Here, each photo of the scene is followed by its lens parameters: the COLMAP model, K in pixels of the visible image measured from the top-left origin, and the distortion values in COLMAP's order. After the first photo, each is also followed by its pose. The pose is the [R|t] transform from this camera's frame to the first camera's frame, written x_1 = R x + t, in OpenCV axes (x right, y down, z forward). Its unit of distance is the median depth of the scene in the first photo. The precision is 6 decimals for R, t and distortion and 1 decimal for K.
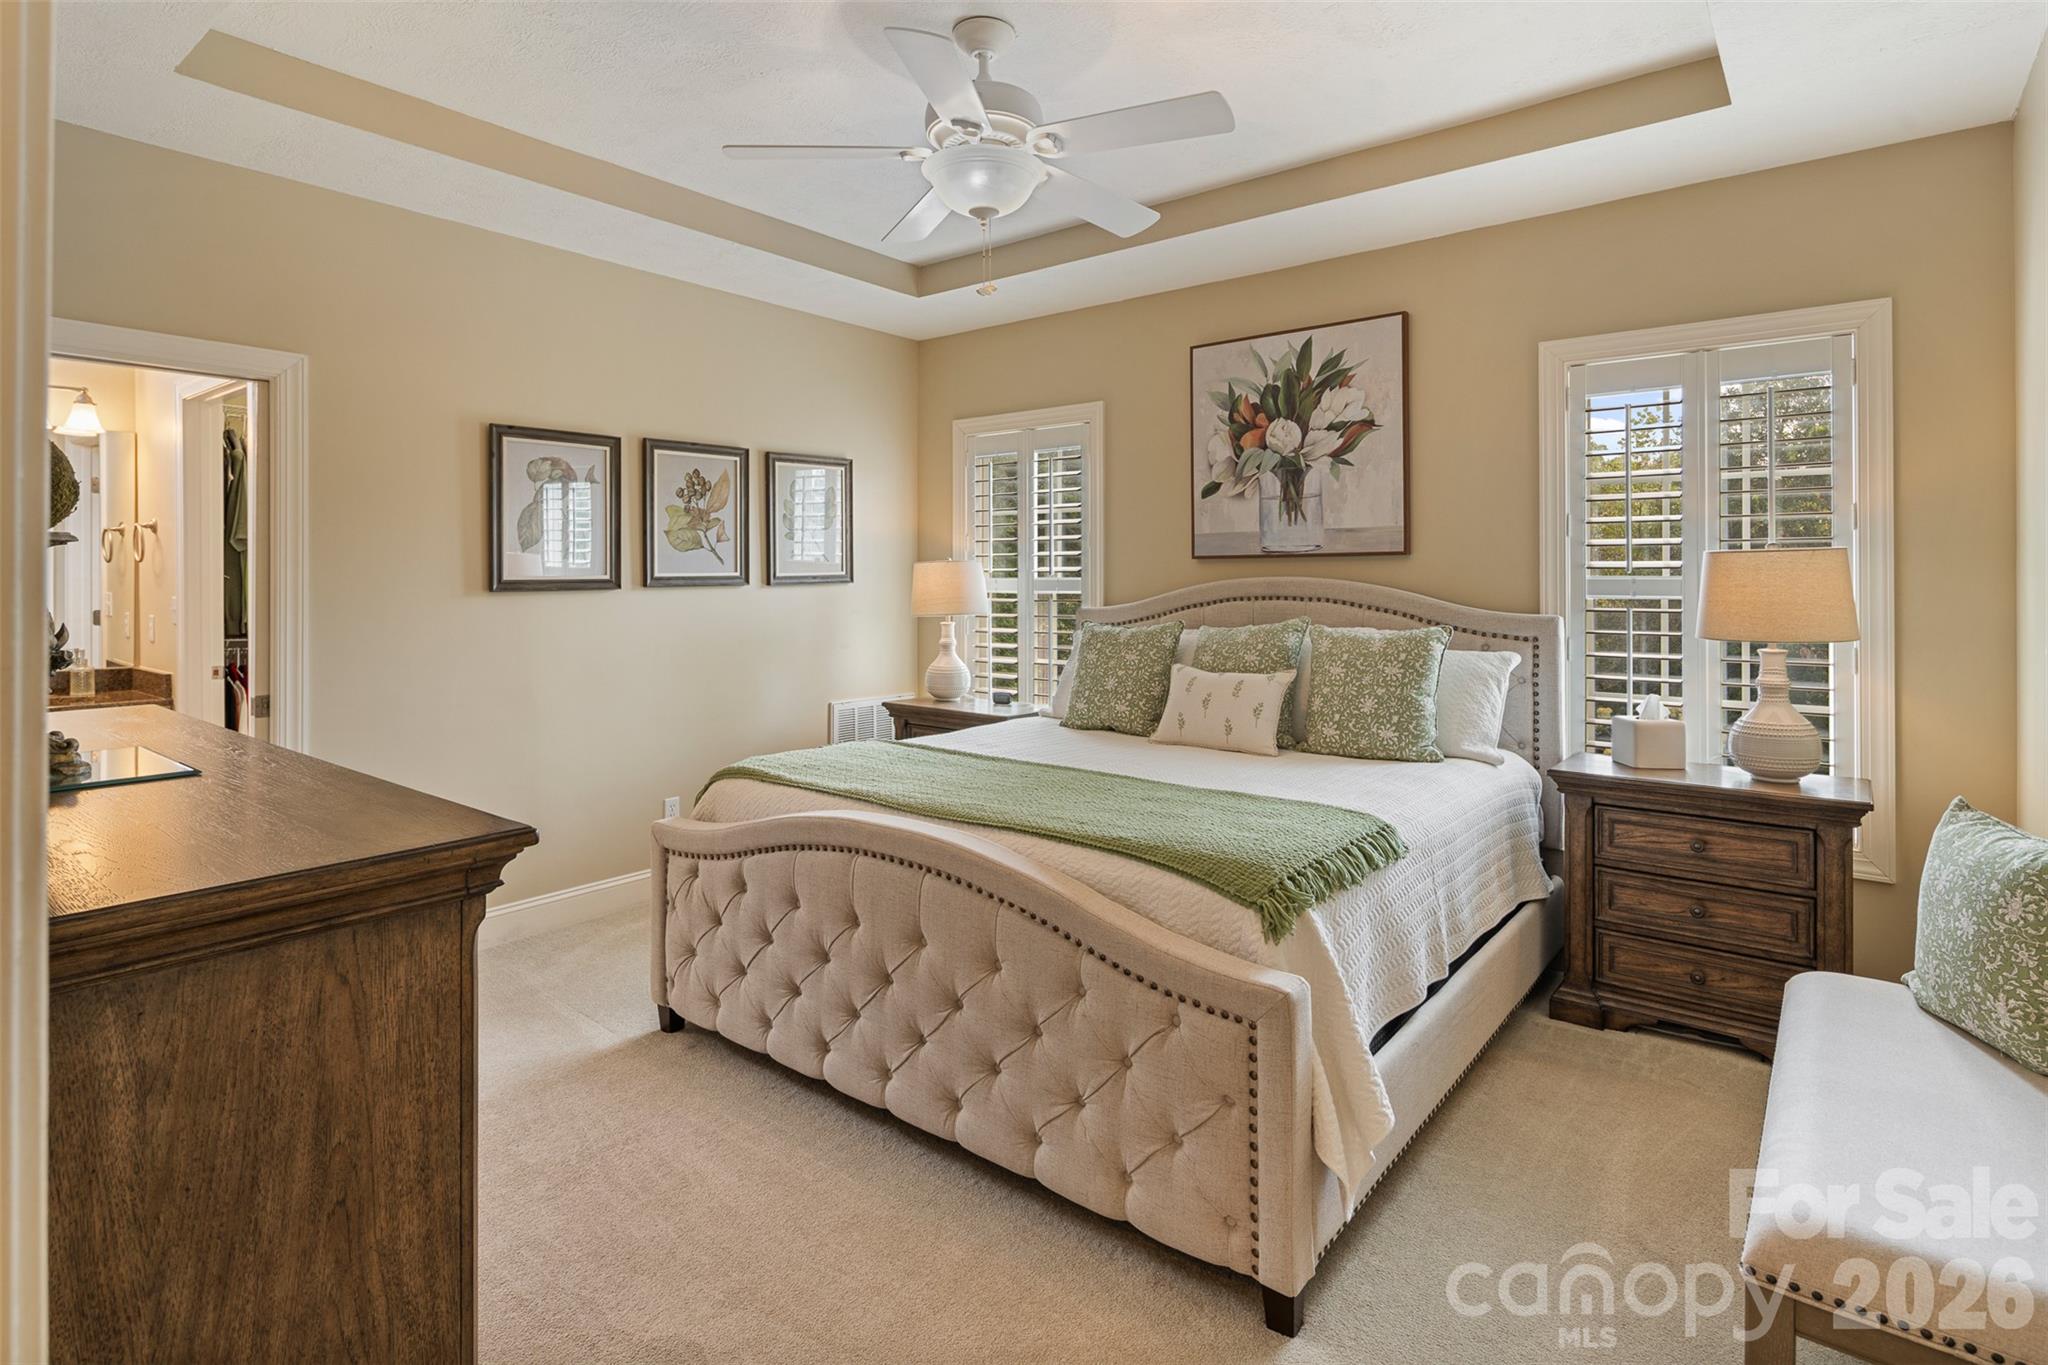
lens RADIAL K [[1016.7, 0, 1024.4], [0, 1016.7, 581.0], [0, 0, 1]] dist [0.002101, -0.001406]
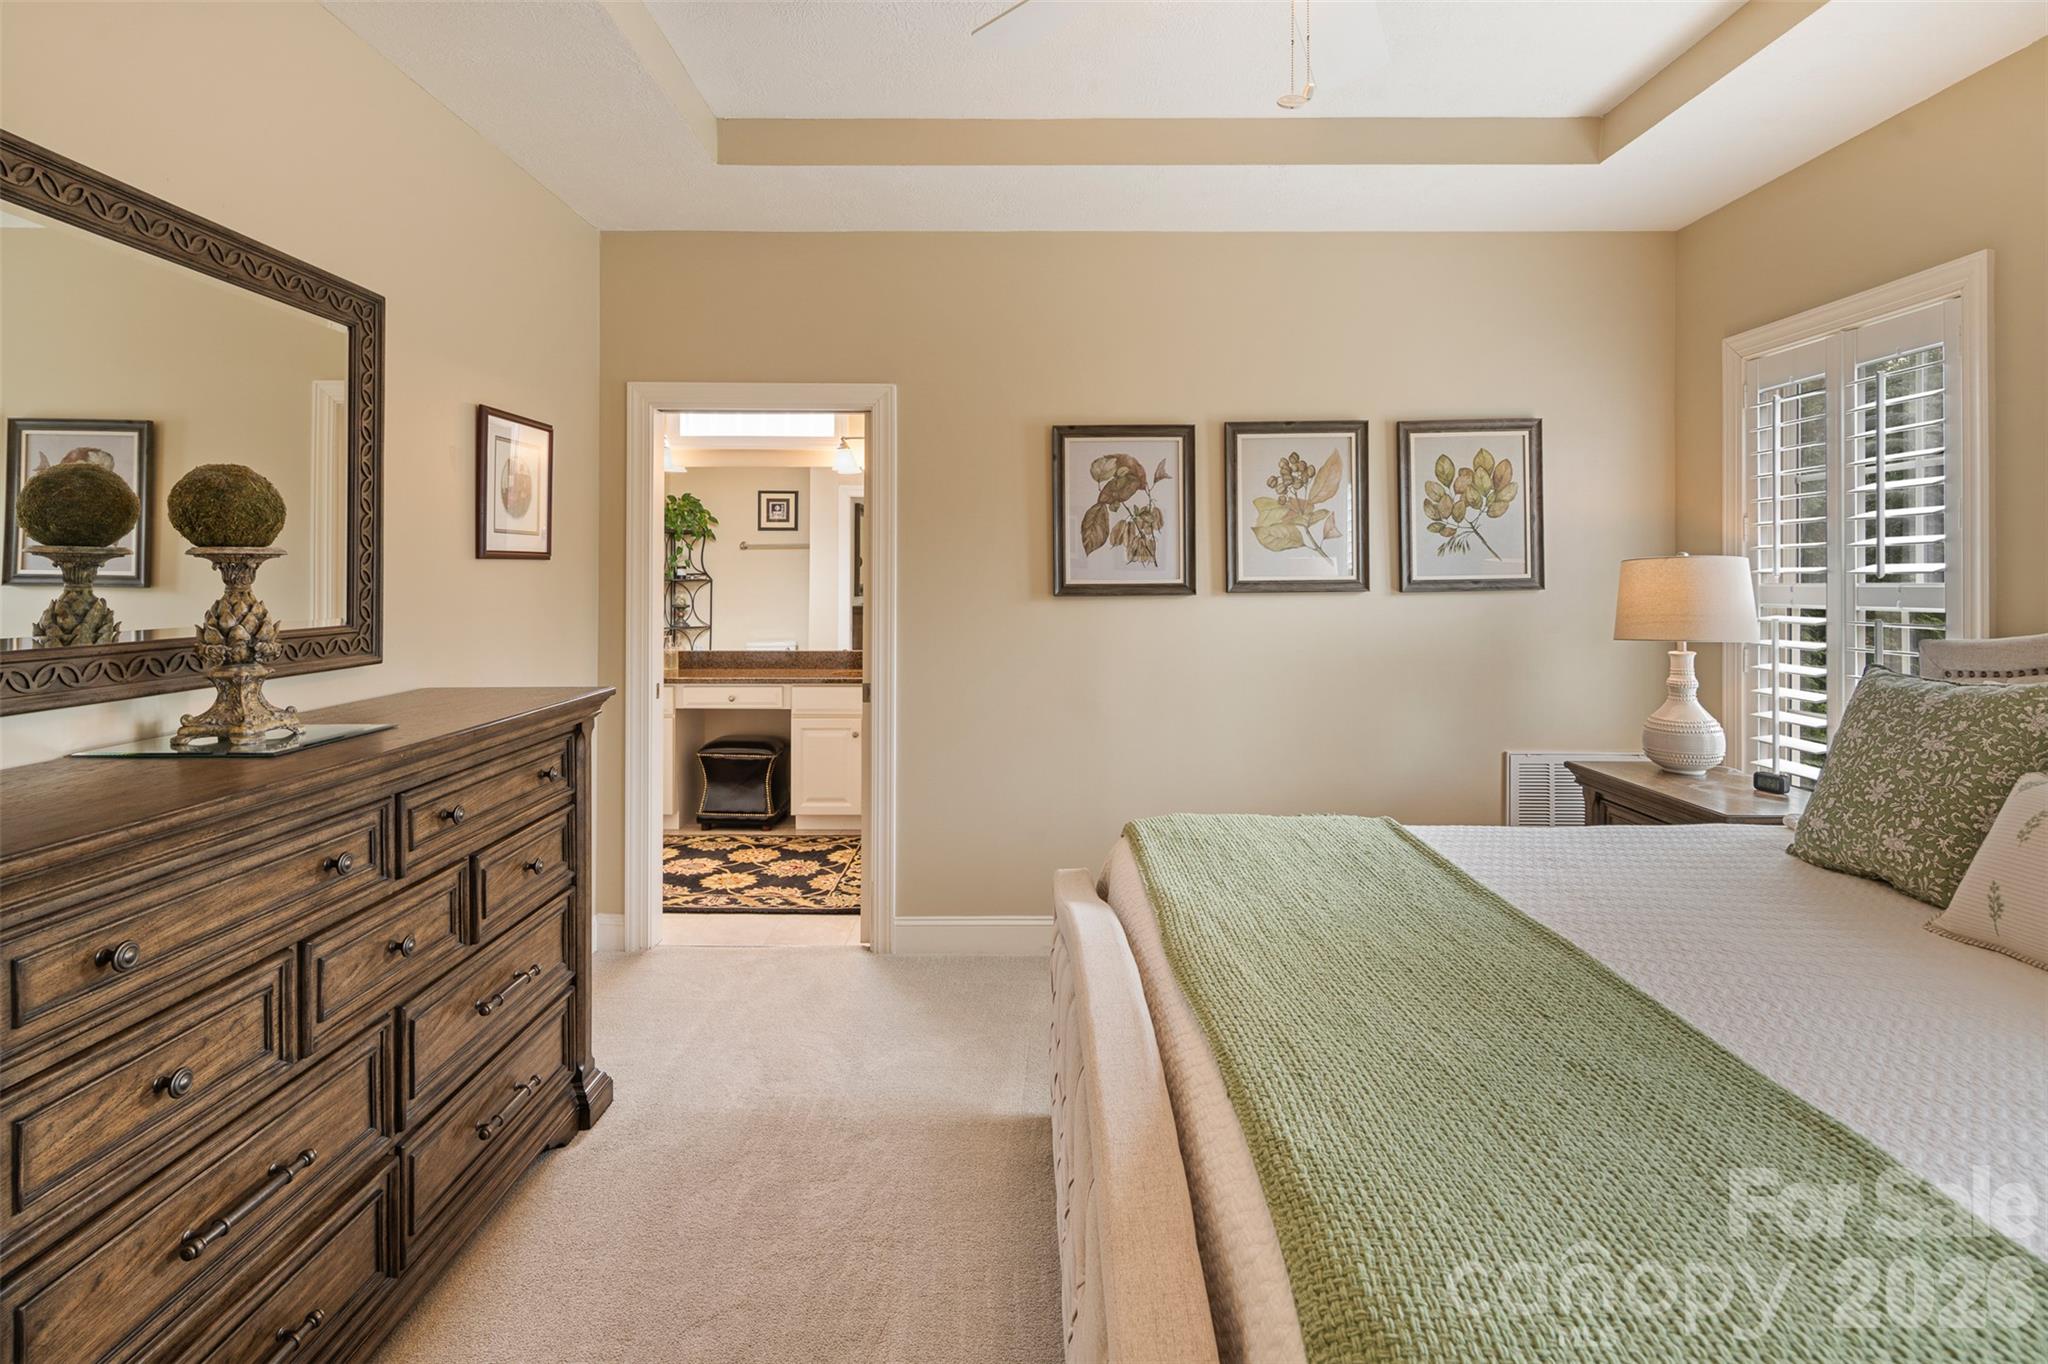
lens RADIAL K [[1016.7, 0, 1024.4], [0, 1016.7, 580.5], [0, 0, 1]] dist [0.002101, -0.001406]
pose [[0.623903, 0.001587, -0.781500, 0.192234], [-0.003702, 0.999993, -0.000925, -0.002989], [0.781493, 0.003470, 0.623904, 0.303963]]
